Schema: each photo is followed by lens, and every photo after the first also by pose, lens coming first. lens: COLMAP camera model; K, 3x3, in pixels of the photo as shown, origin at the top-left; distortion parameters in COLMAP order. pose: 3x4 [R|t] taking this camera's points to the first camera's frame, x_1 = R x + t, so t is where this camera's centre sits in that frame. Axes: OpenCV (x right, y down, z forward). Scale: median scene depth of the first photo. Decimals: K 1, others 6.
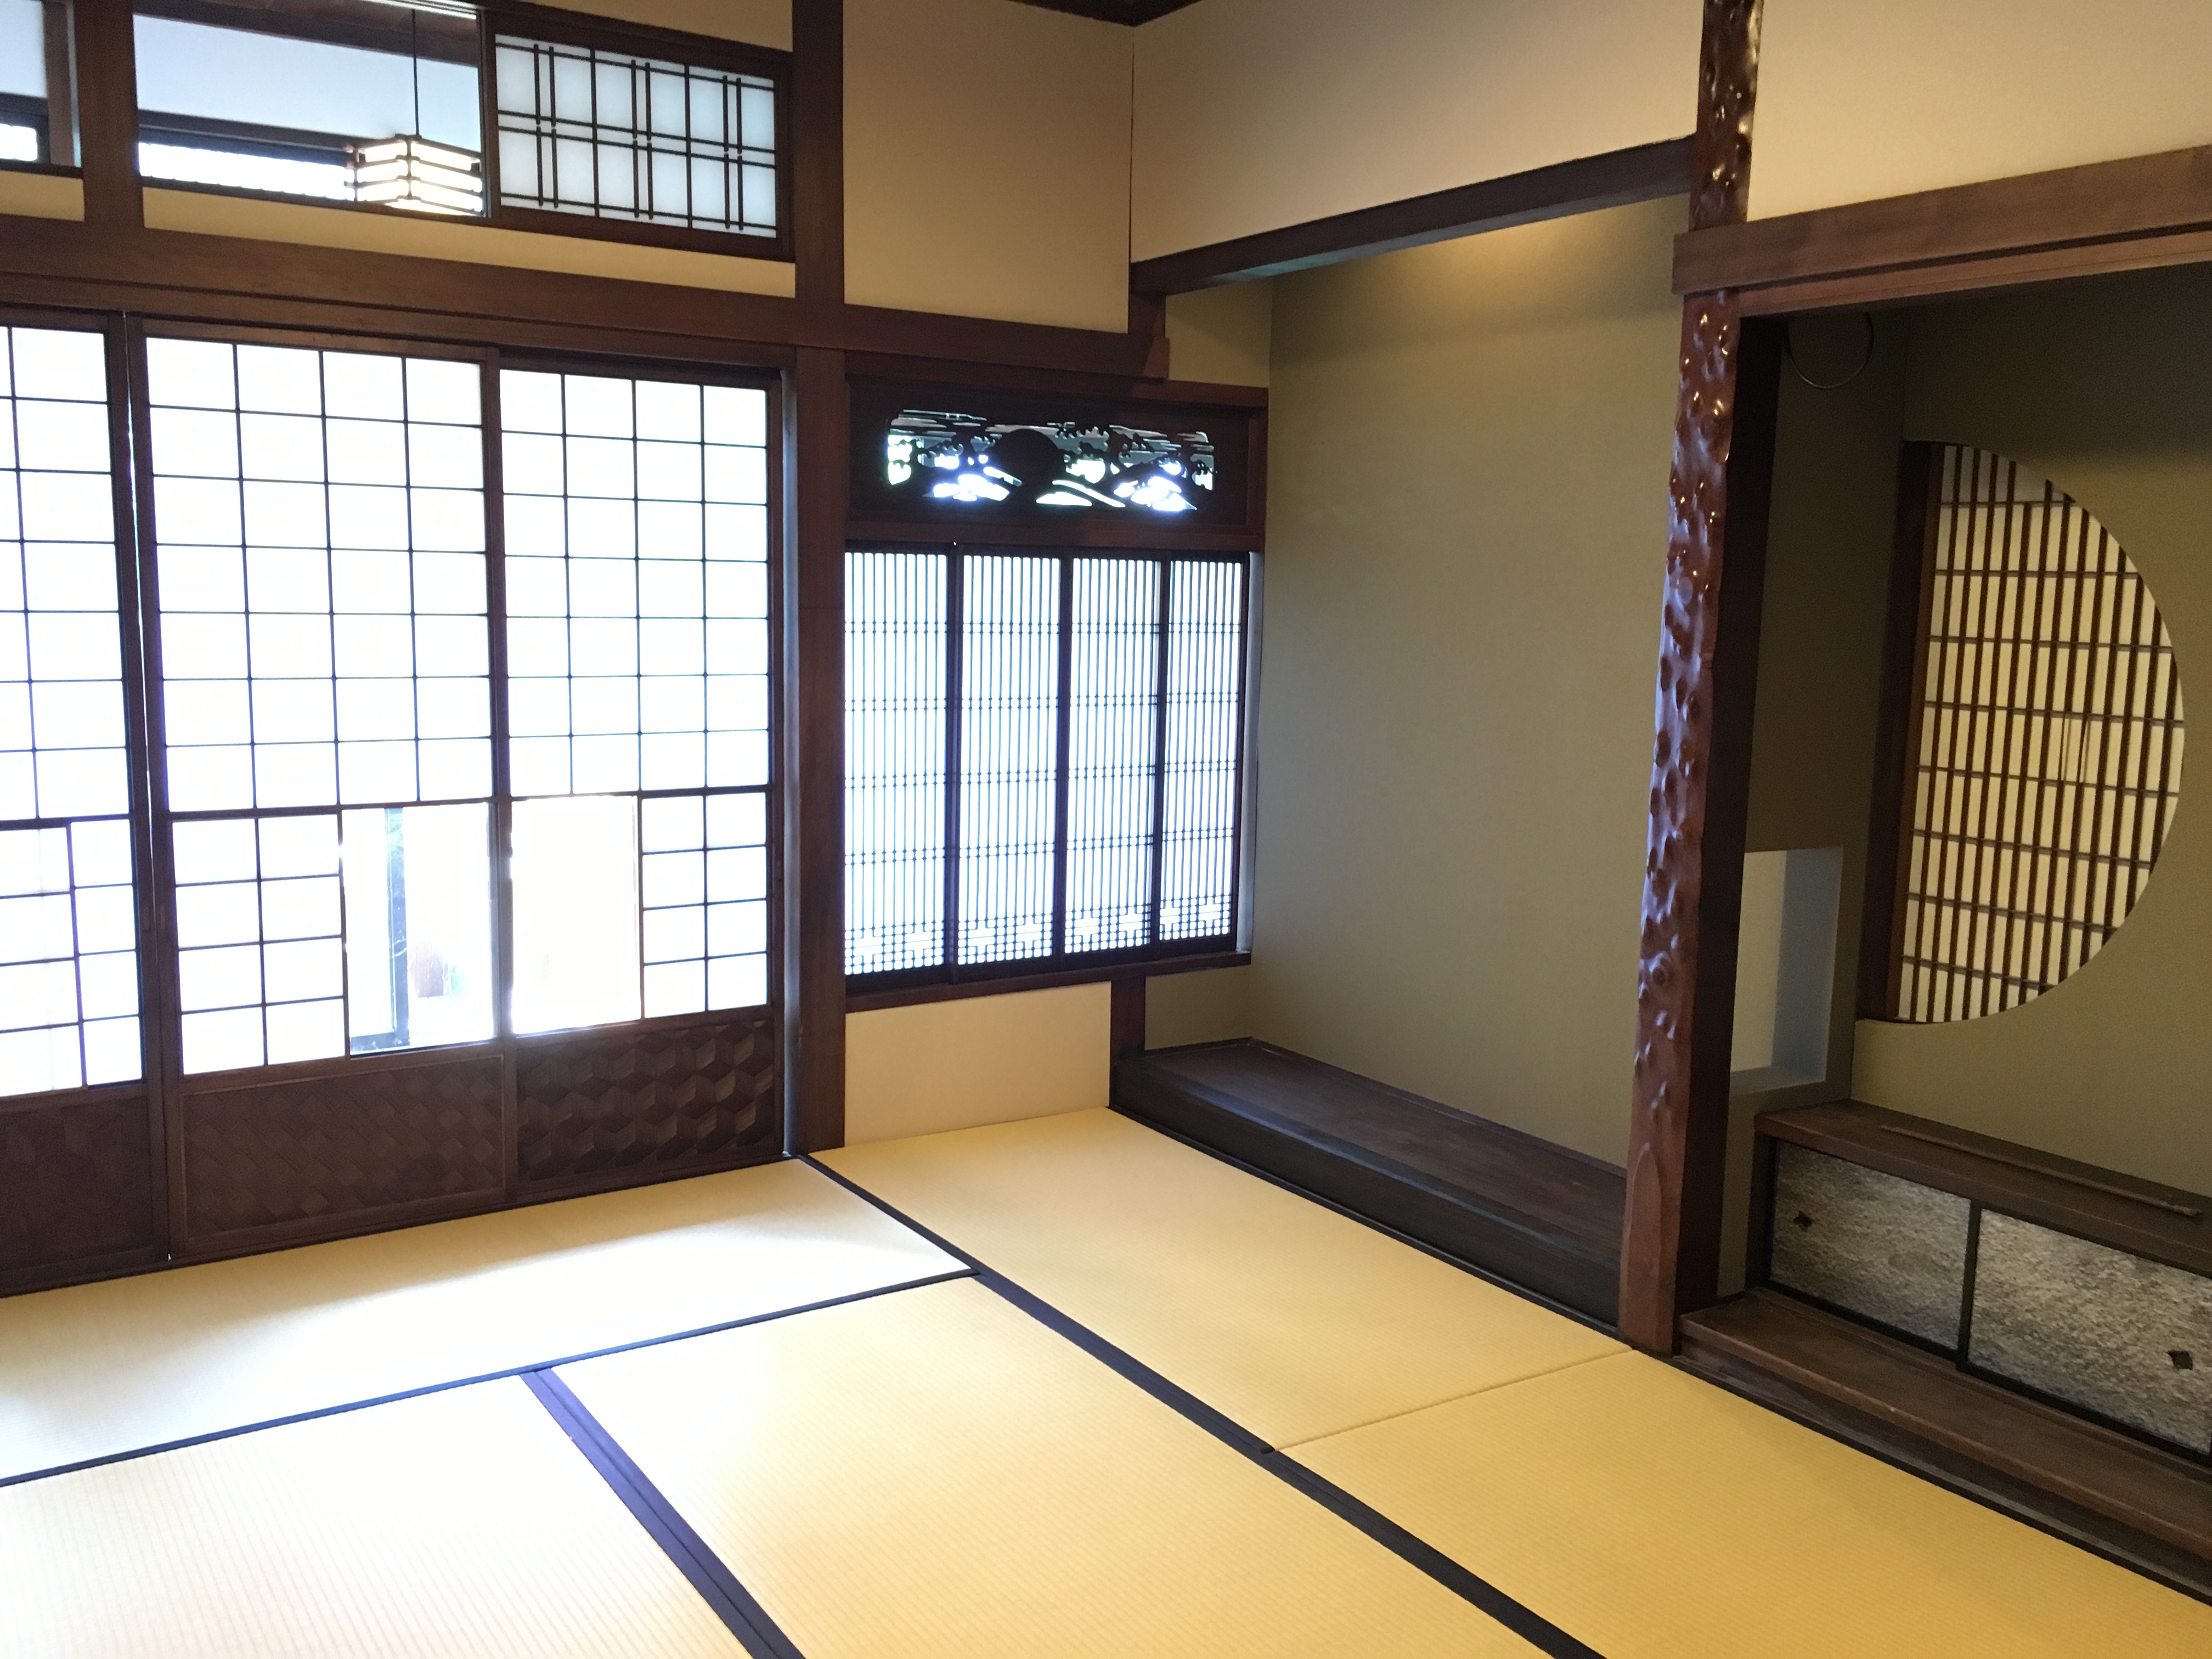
lens RADIAL K [[1882.8, 0, 1106.0], [0, 1882.8, 829.5], [0, 0, 1]] dist [-0.002852, -0.010548]
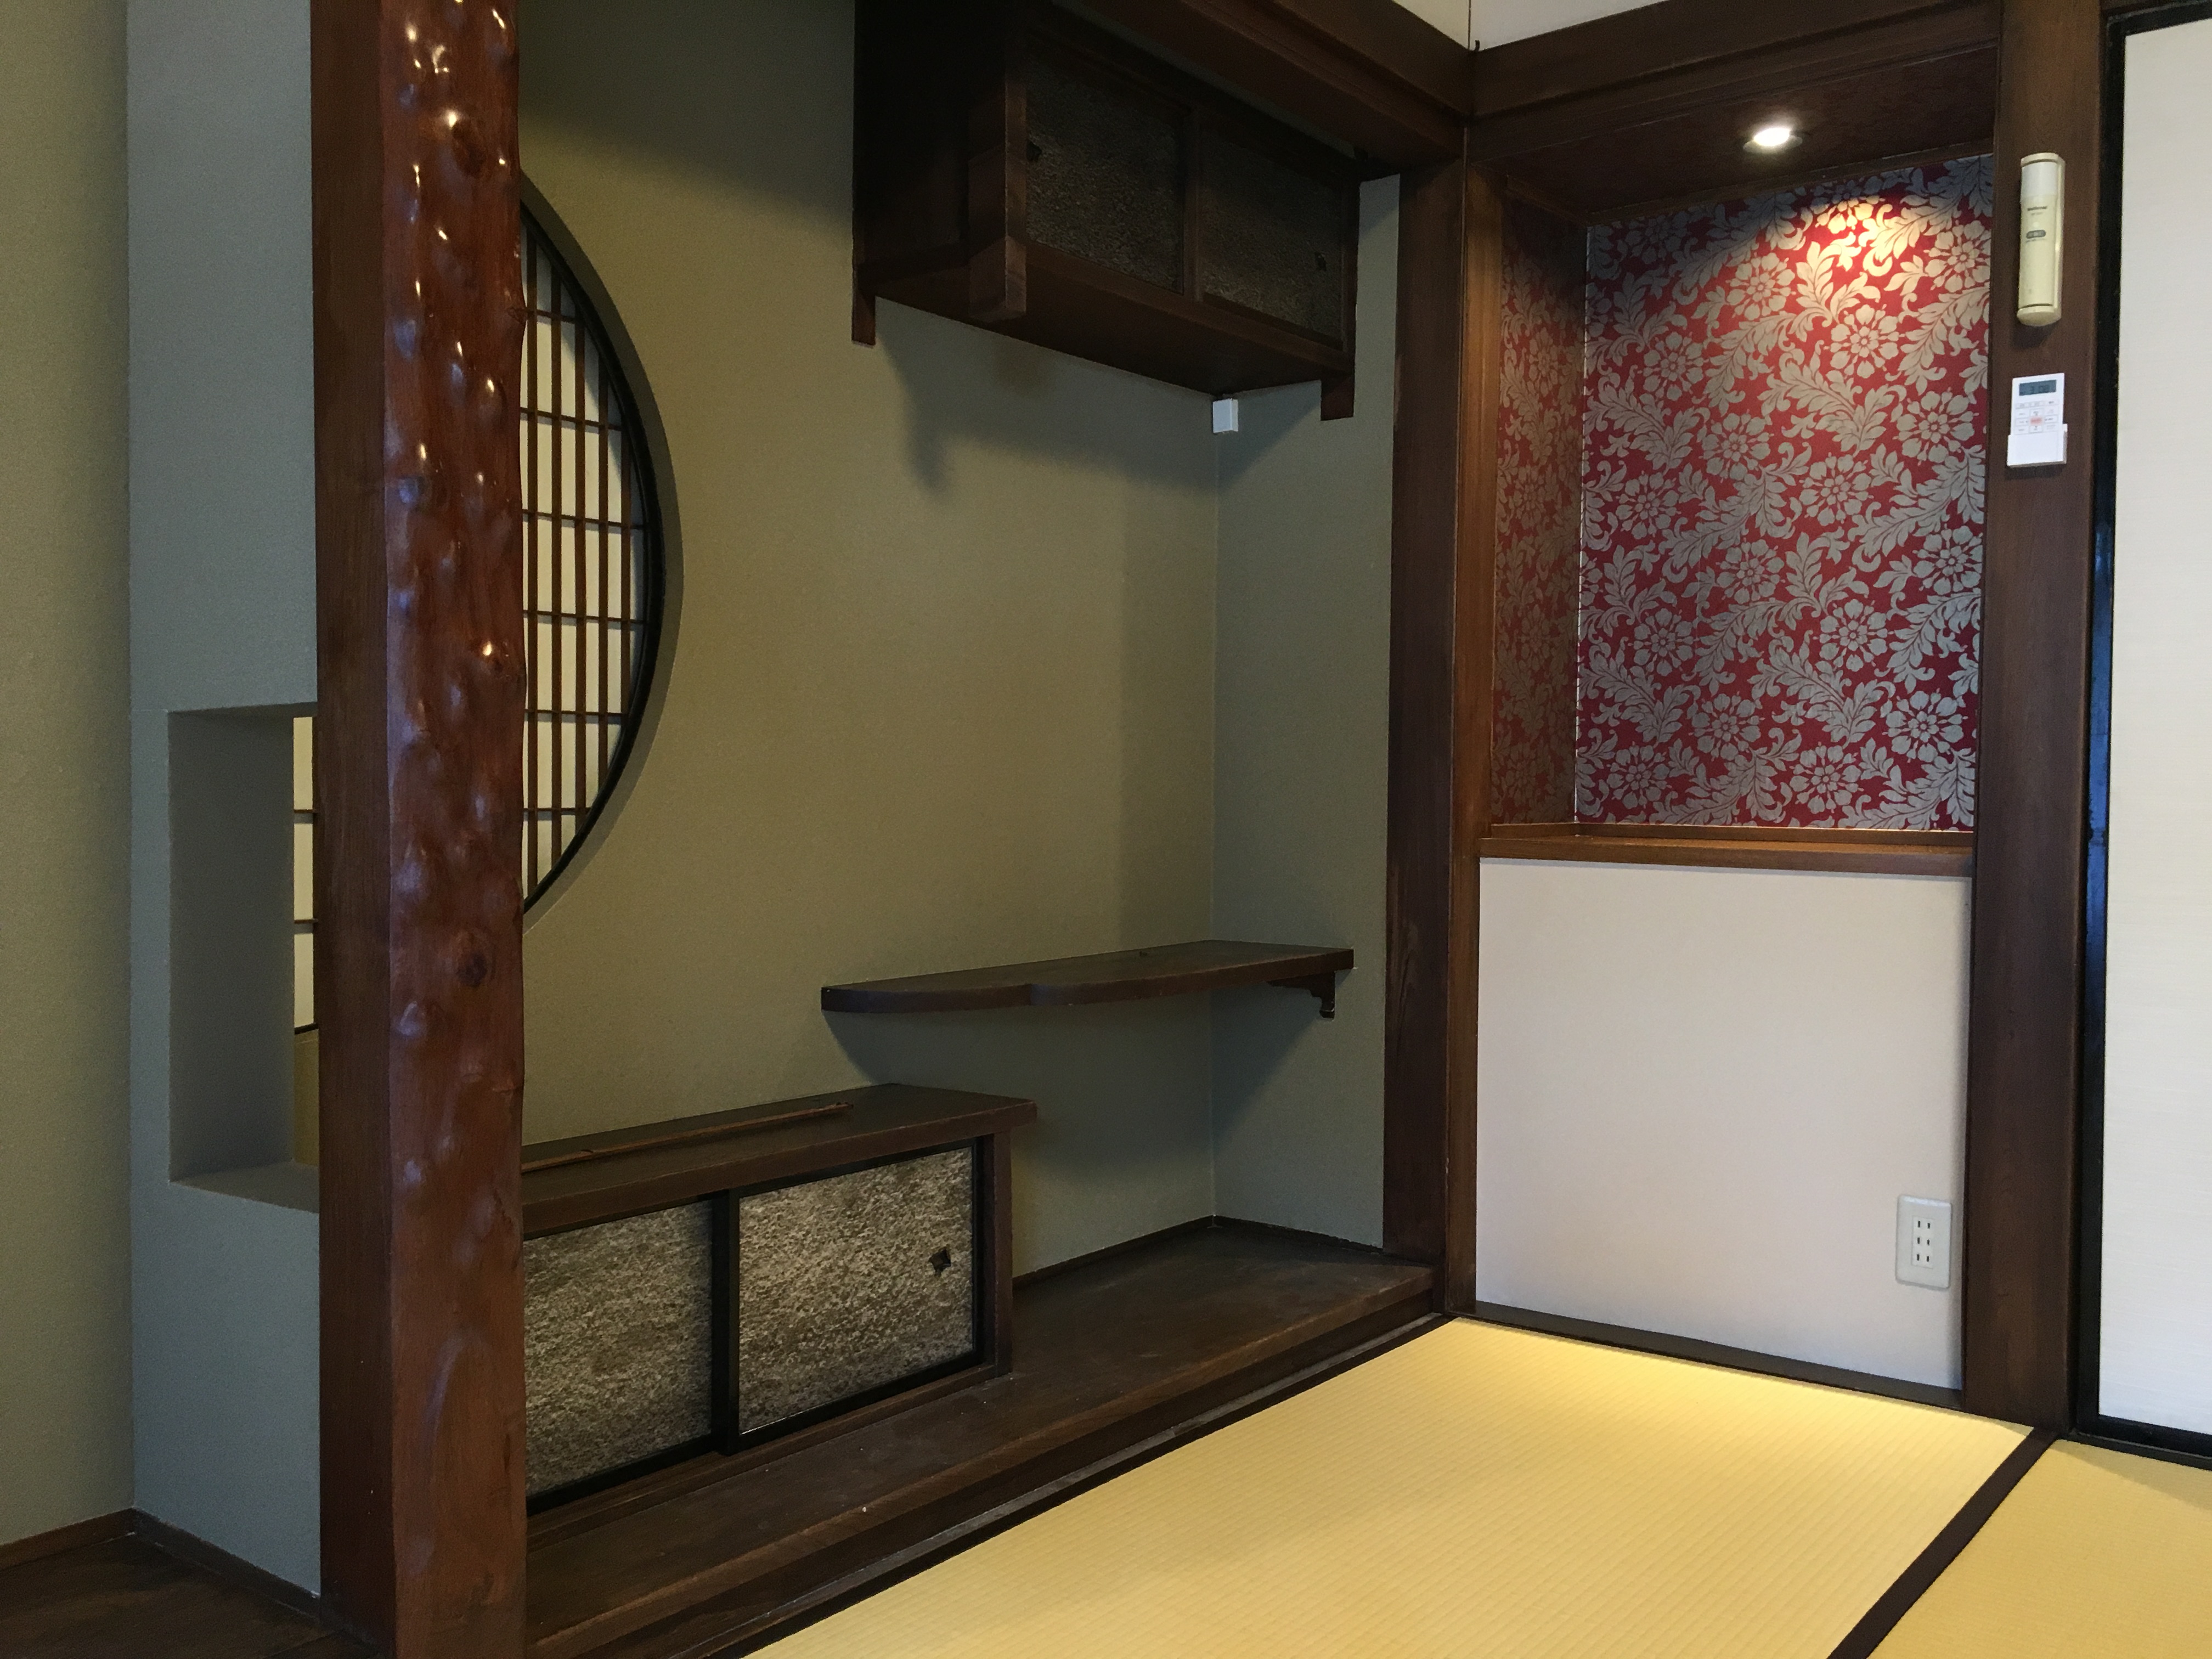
lens RADIAL K [[1882.8, 0, 1106.0], [0, 1882.8, 829.5], [0, 0, 1]] dist [-0.002852, -0.010548]
pose [[-0.302141, -0.055968, 0.951619, -0.173024], [0.119512, 0.988174, 0.096064, 0.015594], [-0.945742, 0.142755, -0.291879, 0.843292]]
